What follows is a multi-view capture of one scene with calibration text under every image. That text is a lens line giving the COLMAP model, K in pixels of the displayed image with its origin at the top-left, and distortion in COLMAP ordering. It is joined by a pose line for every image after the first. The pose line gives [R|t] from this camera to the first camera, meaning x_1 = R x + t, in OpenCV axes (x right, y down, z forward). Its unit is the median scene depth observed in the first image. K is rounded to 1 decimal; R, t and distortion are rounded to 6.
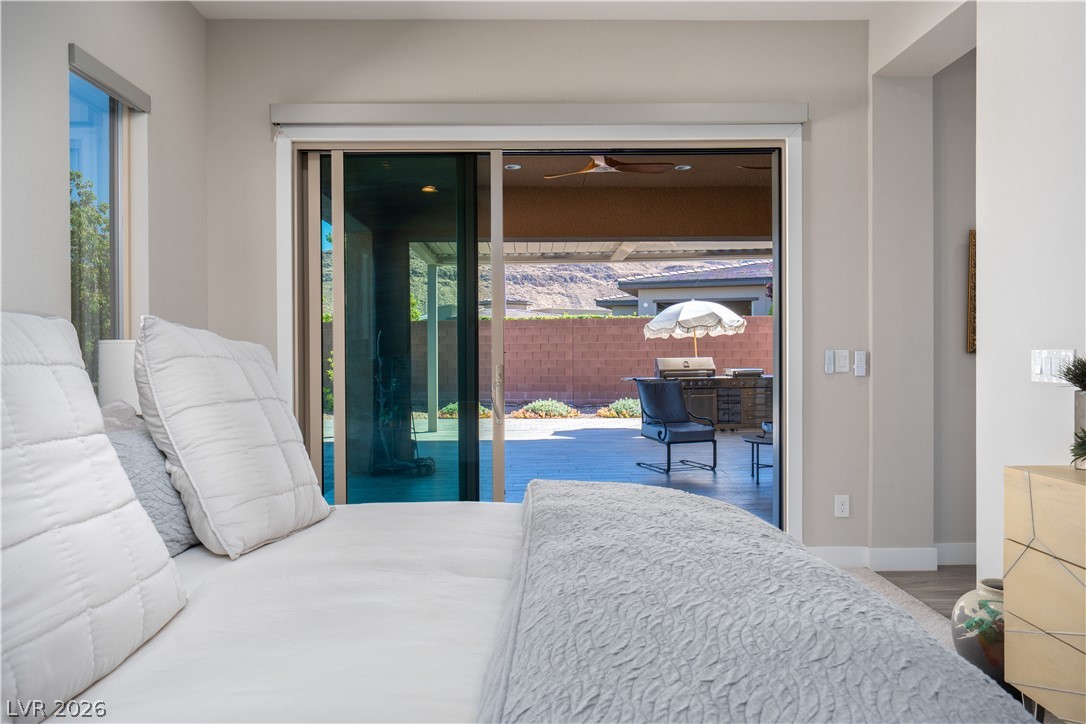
lens RADIAL K [[735.4, 0, 532.5], [0, 735.4, 356.6], [0, 0, 1]] dist [0.003940, -0.000897]
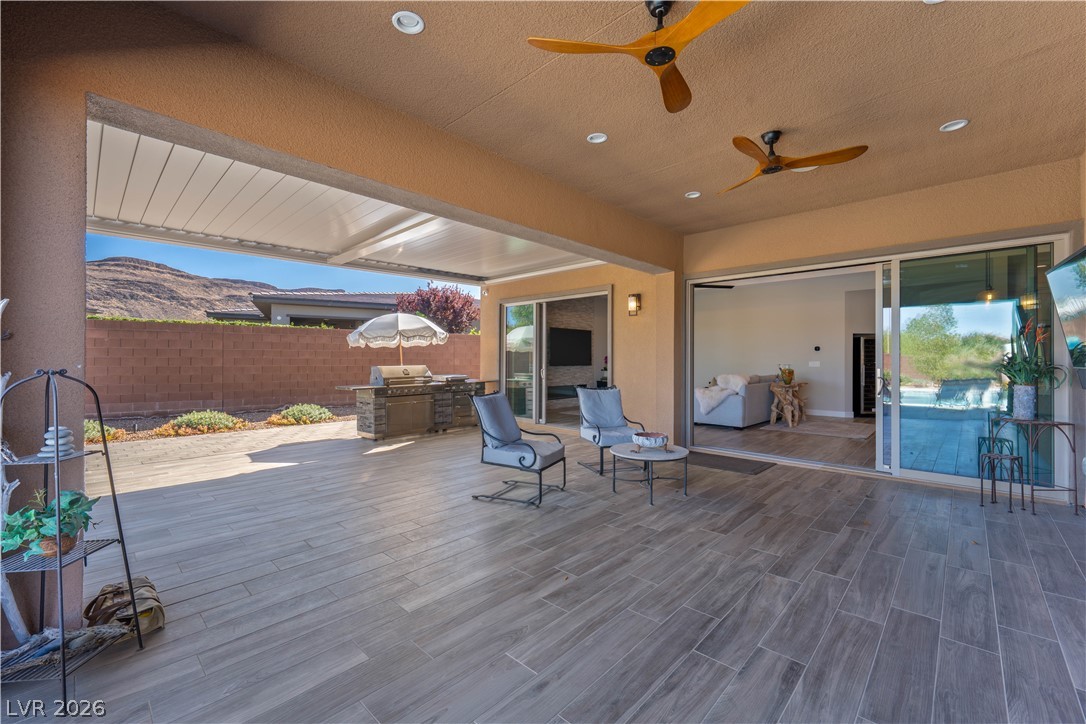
lens RADIAL K [[448.8, 0, 545.1], [0, 448.8, 358.5], [0, 0, 1]] dist [0.000780, 0.000074]
pose [[0.694982, 0.010707, 0.718948, -0.108554], [-0.004370, 0.999934, -0.010667, -0.002812], [-0.719014, 0.004272, 0.694982, 0.389703]]
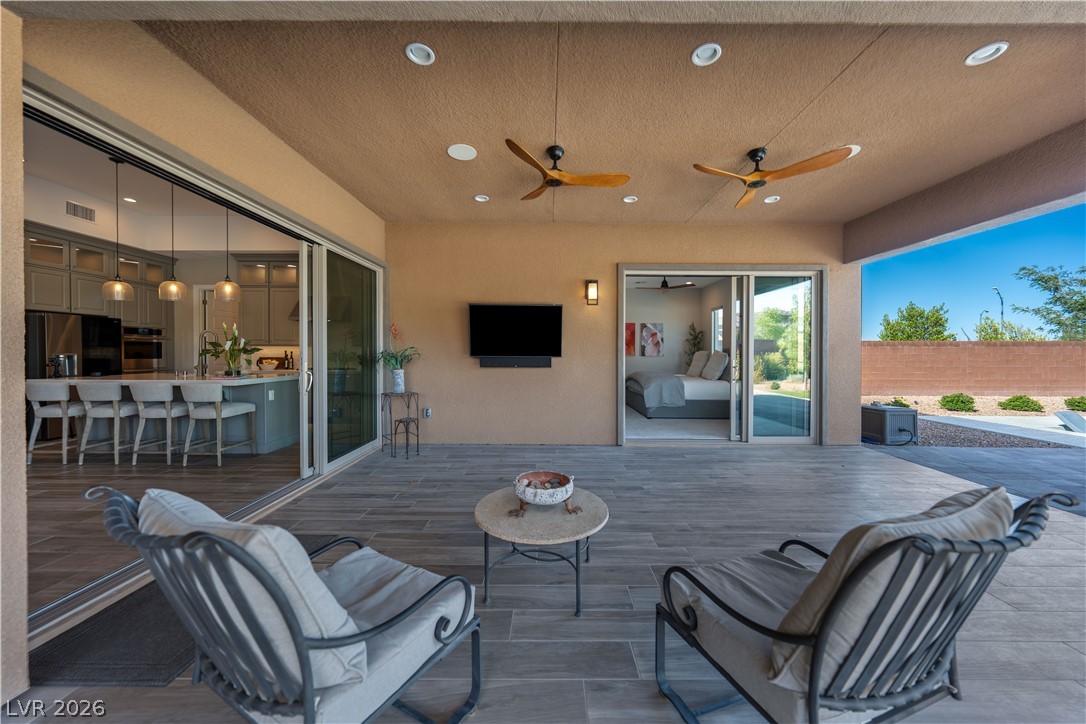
lens RADIAL K [[369.7, 0, 548.7], [0, 369.7, 355.4], [0, 0, 1]] dist [-0.001981, -0.000380]
pose [[-0.999967, 0.002746, 0.007640, 0.182888], [0.002831, 0.999933, 0.011250, -0.006717], [-0.007609, 0.011271, -0.999908, 0.729449]]
